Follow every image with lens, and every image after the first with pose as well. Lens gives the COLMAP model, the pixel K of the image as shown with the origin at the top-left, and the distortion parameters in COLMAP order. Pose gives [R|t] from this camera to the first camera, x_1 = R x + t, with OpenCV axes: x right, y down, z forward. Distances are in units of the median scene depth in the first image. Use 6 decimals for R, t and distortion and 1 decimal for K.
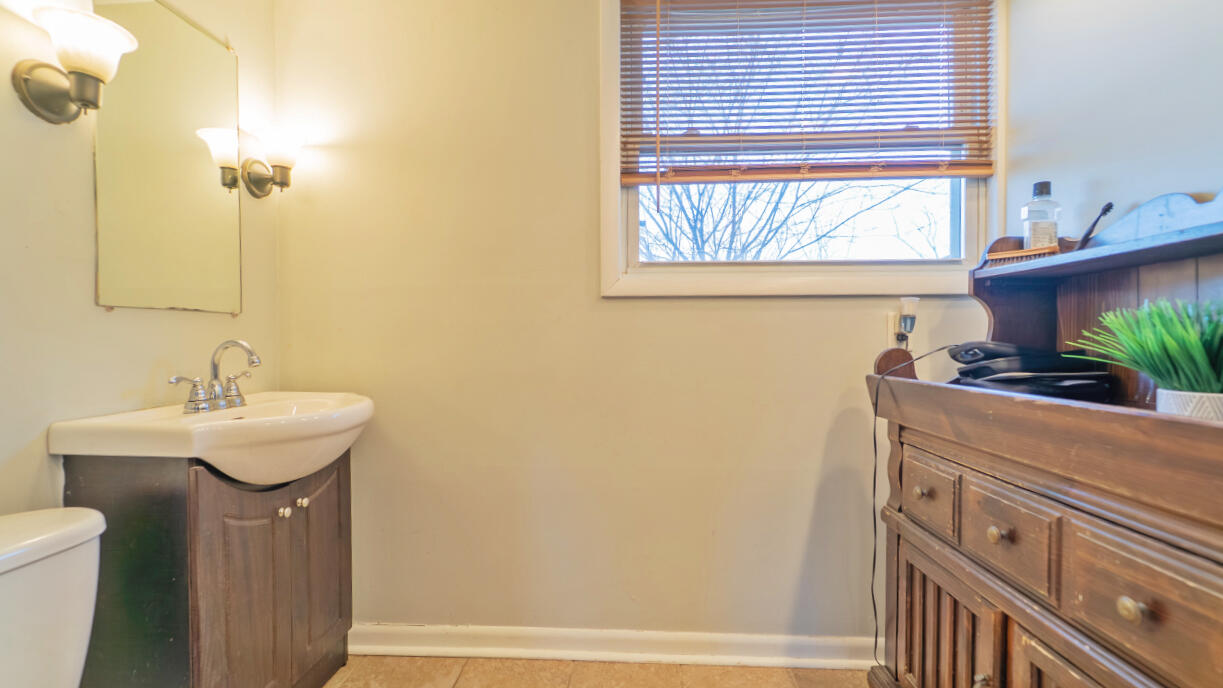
lens RADIAL K [[490.8, 0, 611.7], [0, 490.8, 348.5], [0, 0, 1]] dist [0.001137, -0.000238]
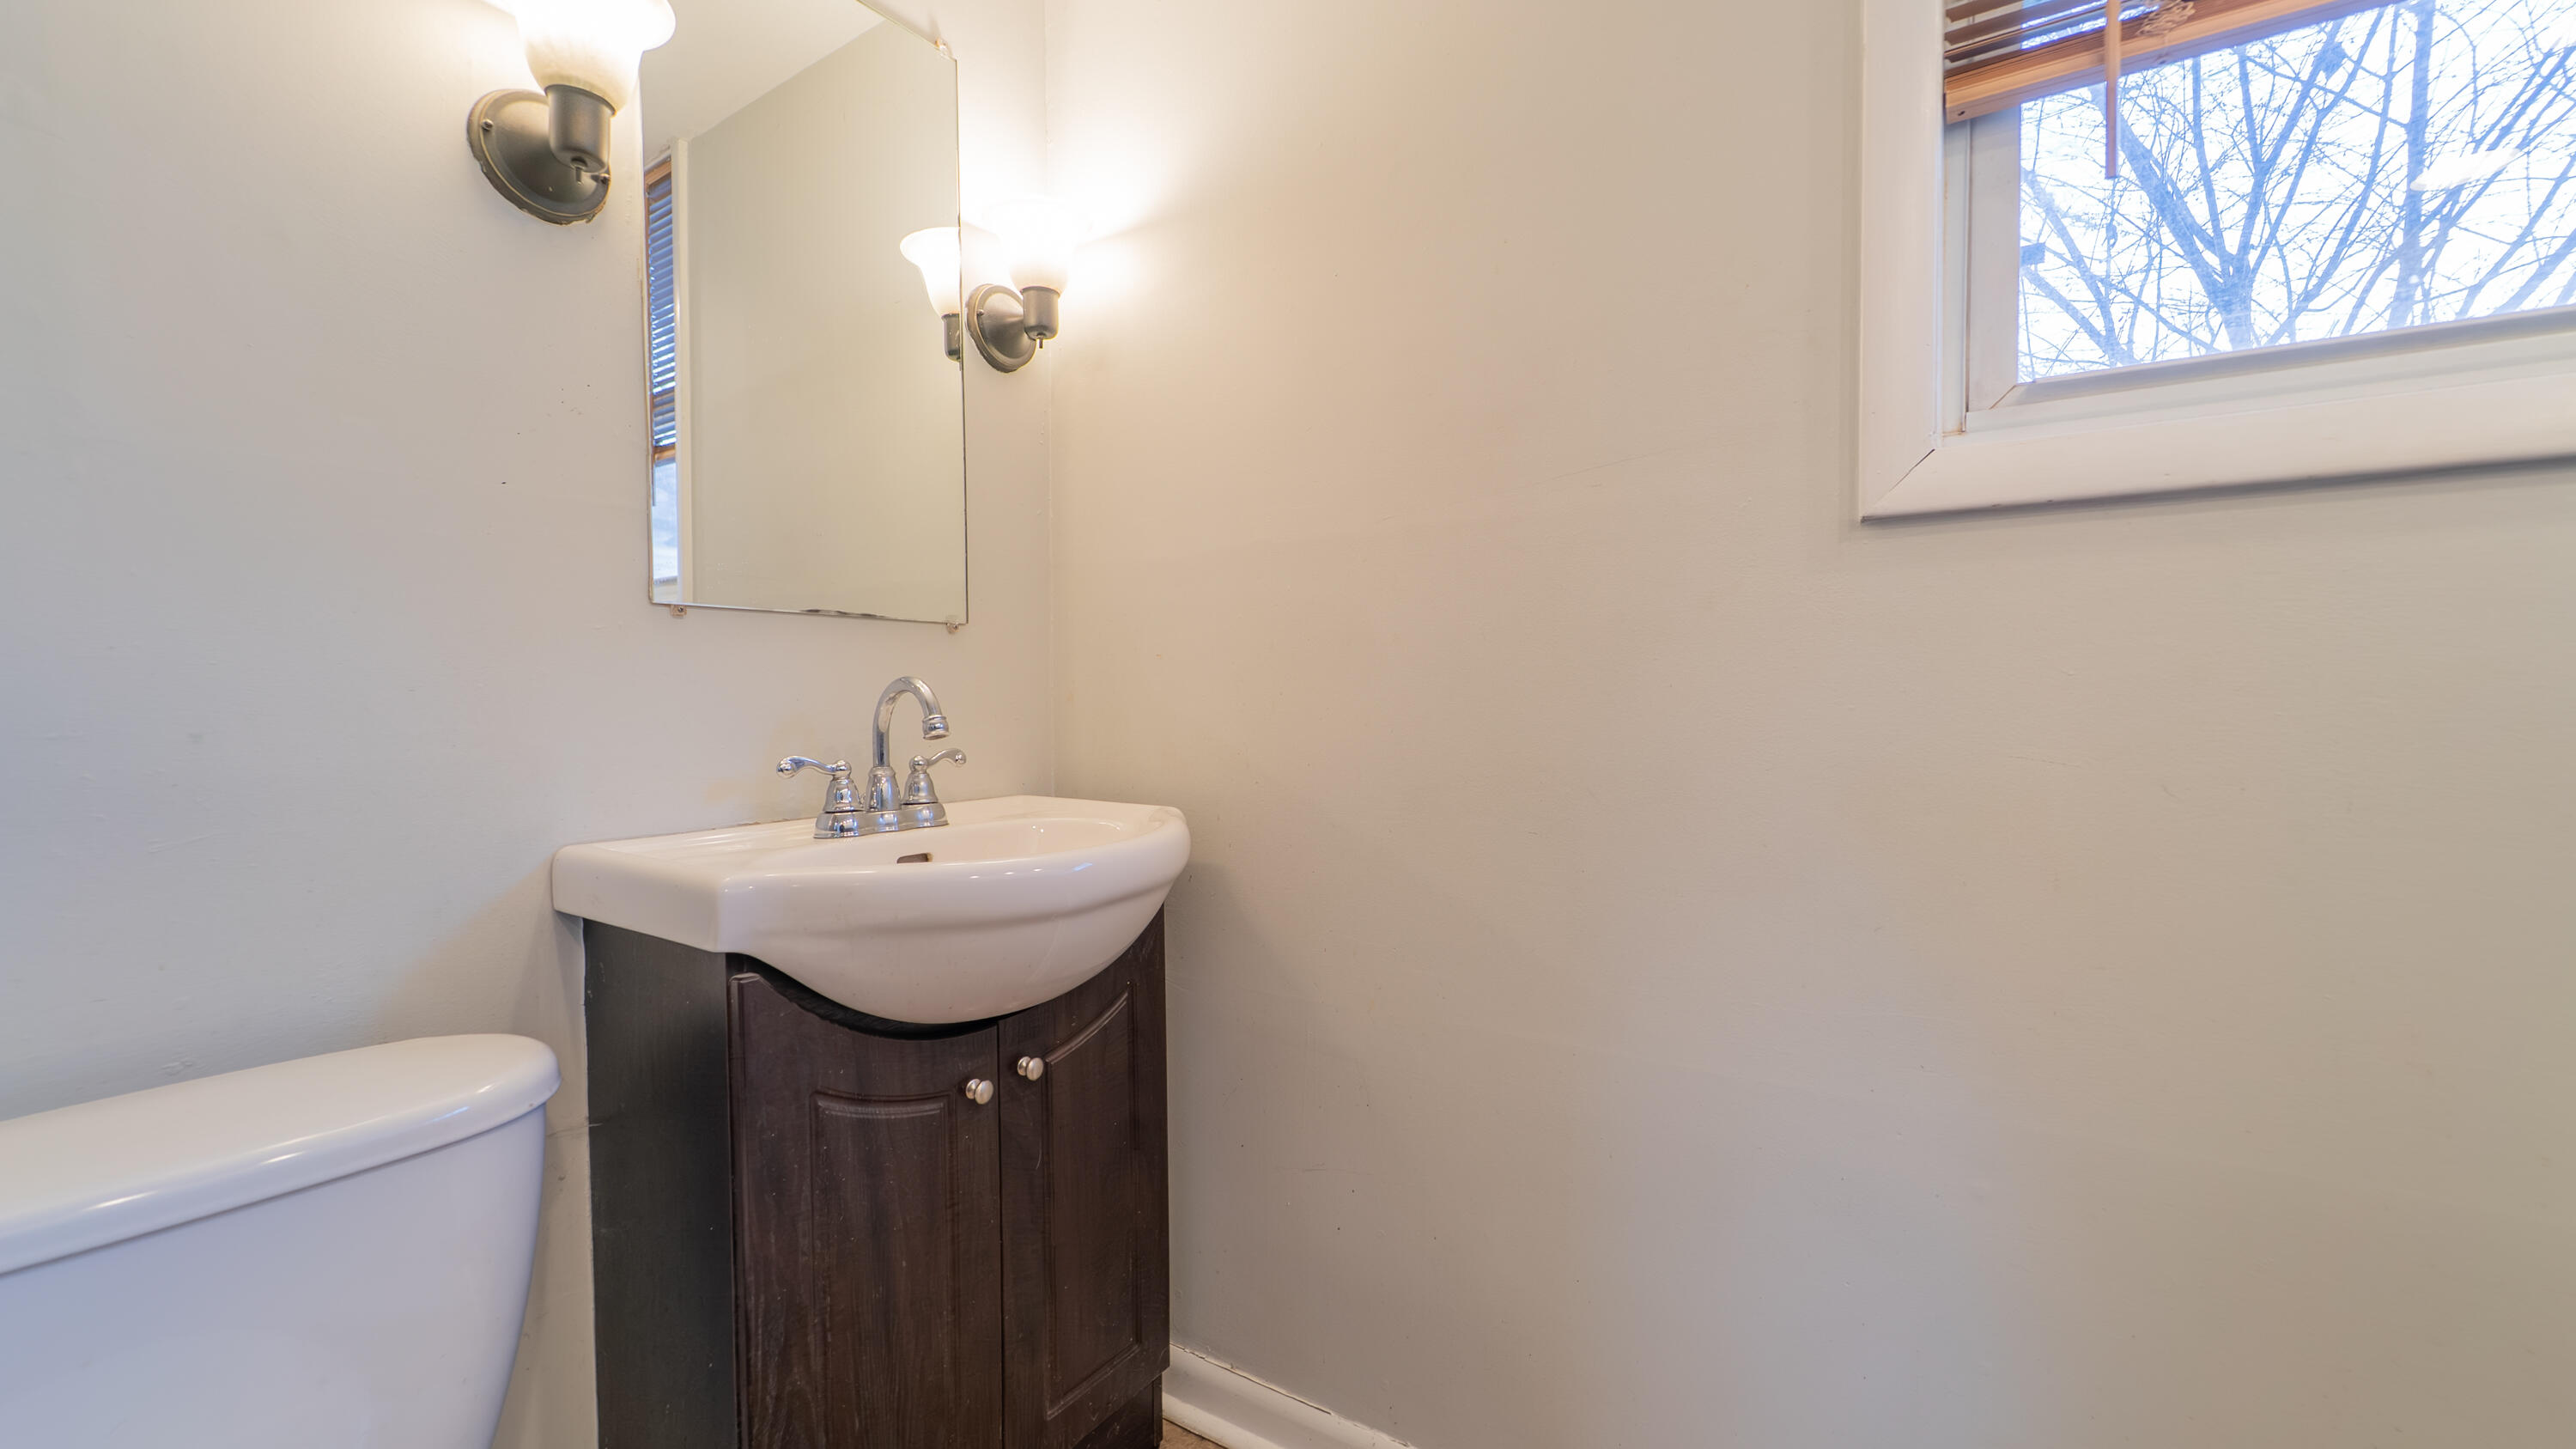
lens RADIAL K [[1033.9, 0, 1288.5], [0, 1033.9, 734.0], [0, 0, 1]] dist [0.001137, -0.000238]
pose [[0.863296, 0.011932, -0.504557, -0.003303], [-0.002595, 0.999812, 0.019204, 0.014265], [0.504691, -0.015269, 0.863165, 0.360673]]
